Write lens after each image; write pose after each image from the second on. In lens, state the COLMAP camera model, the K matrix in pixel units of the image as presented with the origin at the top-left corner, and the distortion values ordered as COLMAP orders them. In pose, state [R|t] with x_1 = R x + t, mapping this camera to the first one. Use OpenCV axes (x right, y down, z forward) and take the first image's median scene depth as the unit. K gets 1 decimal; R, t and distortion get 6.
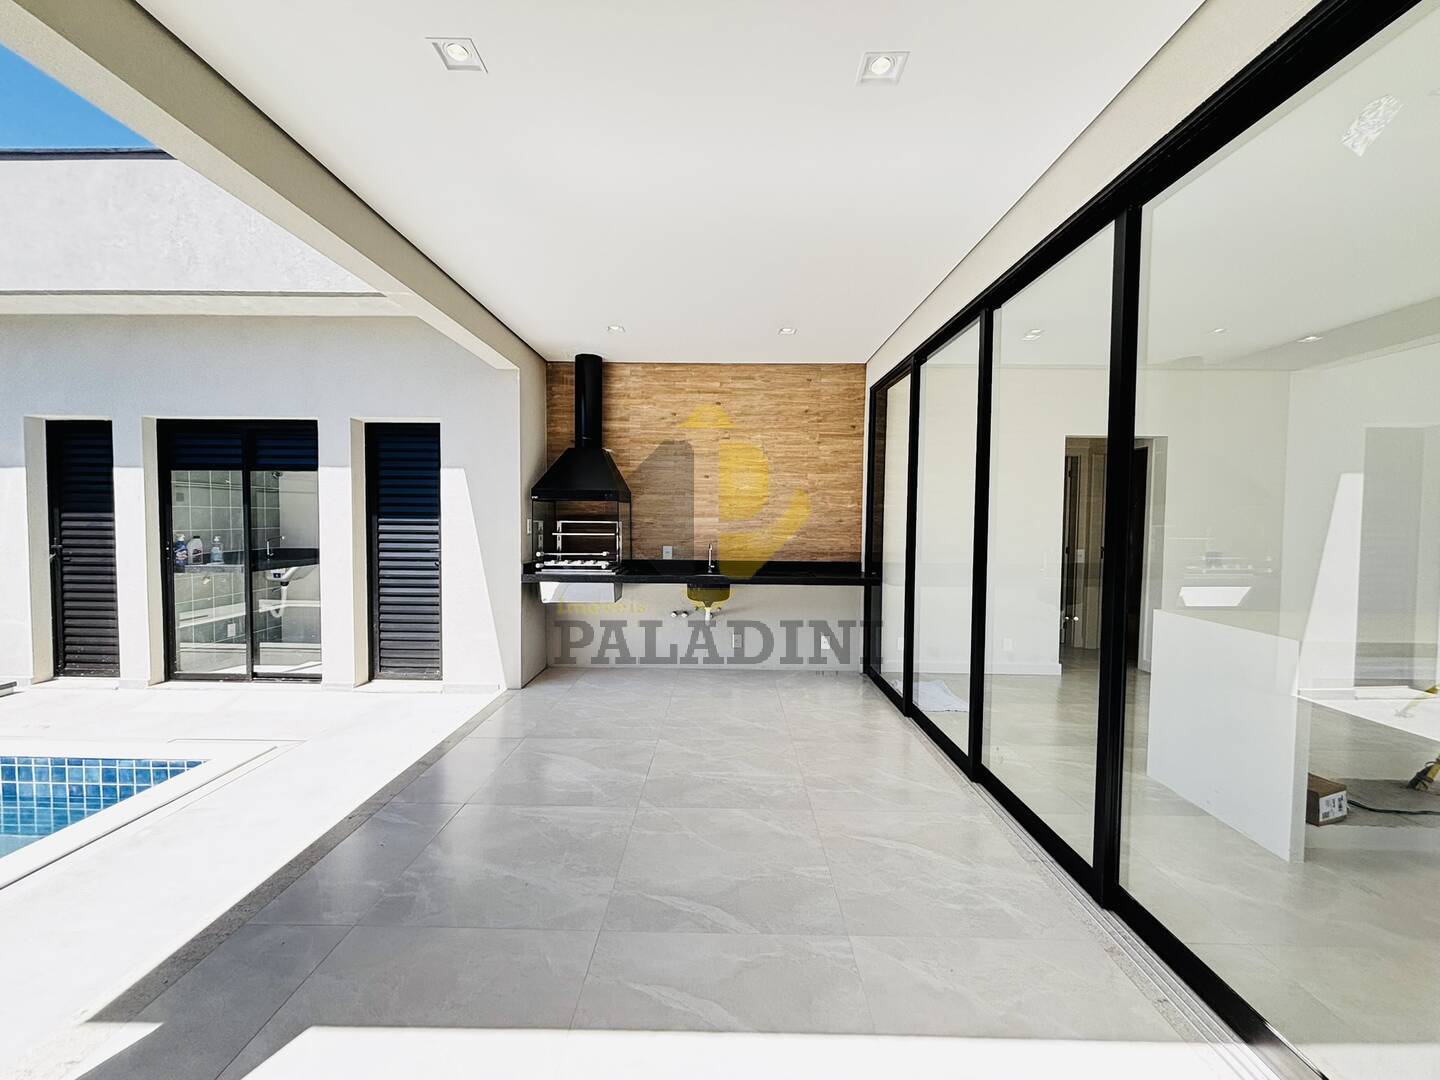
lens RADIAL K [[577.4, 0, 714.9], [0, 577.4, 535.6], [0, 0, 1]] dist [0.002761, -0.001954]
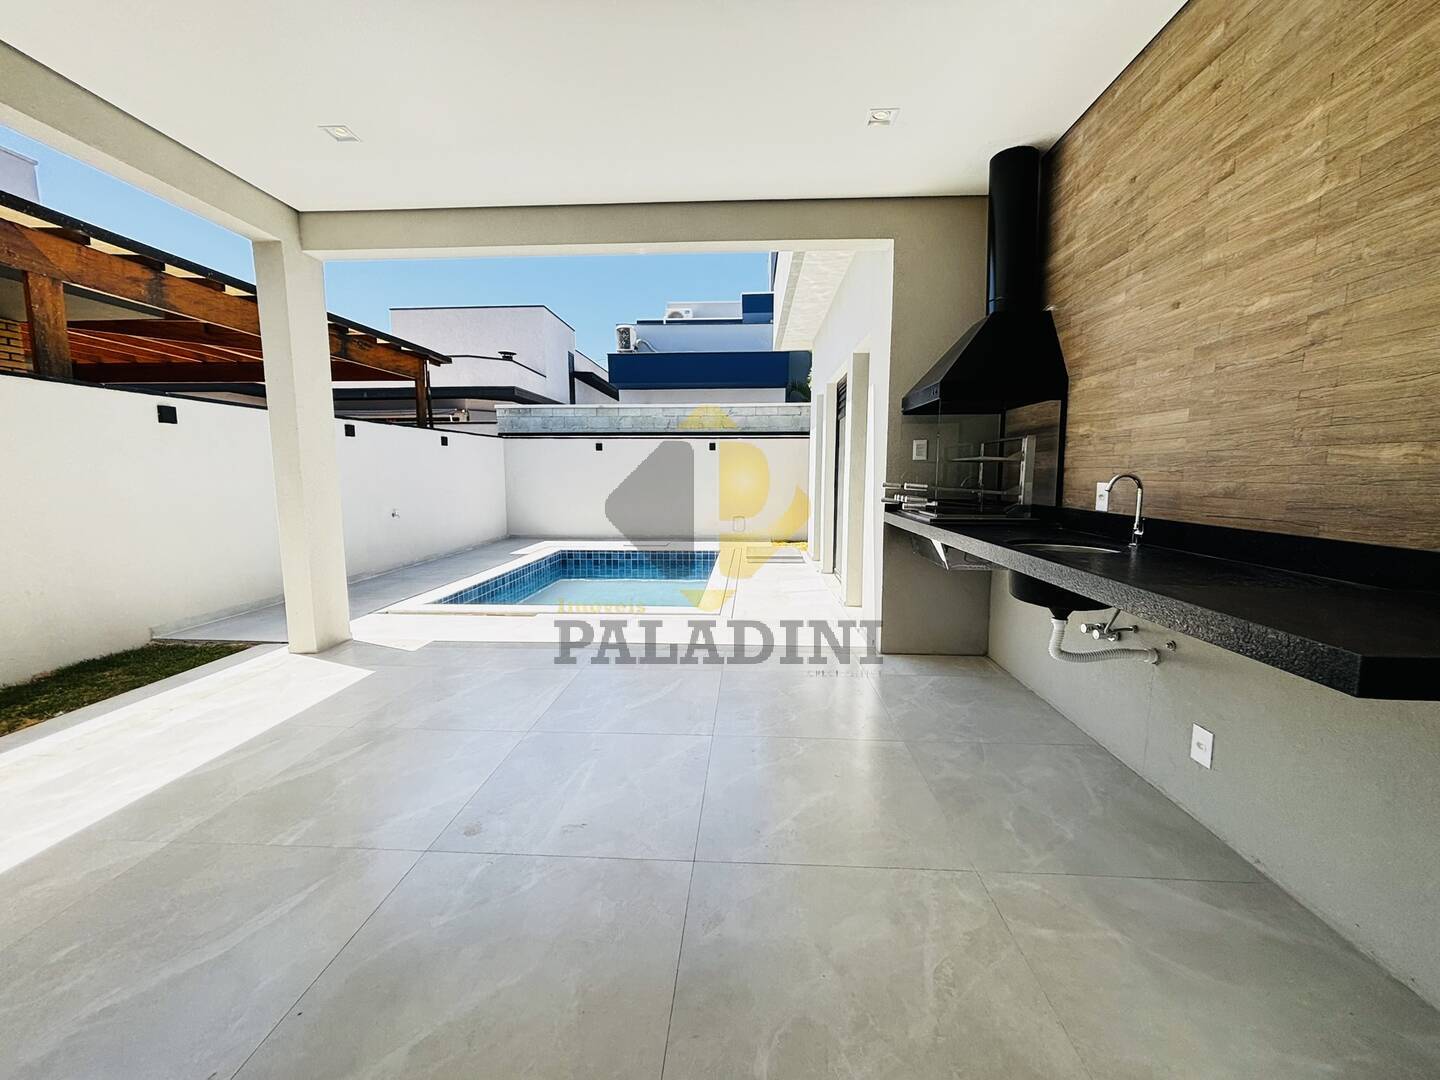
lens RADIAL K [[577.4, 0, 725.7], [0, 577.4, 542.8], [0, 0, 1]] dist [0.002761, -0.001954]
pose [[-0.037039, 0.111769, -0.993044, 0.438837], [-0.035930, 0.992934, 0.113097, 0.026887], [0.998668, 0.039869, -0.032761, 0.770552]]
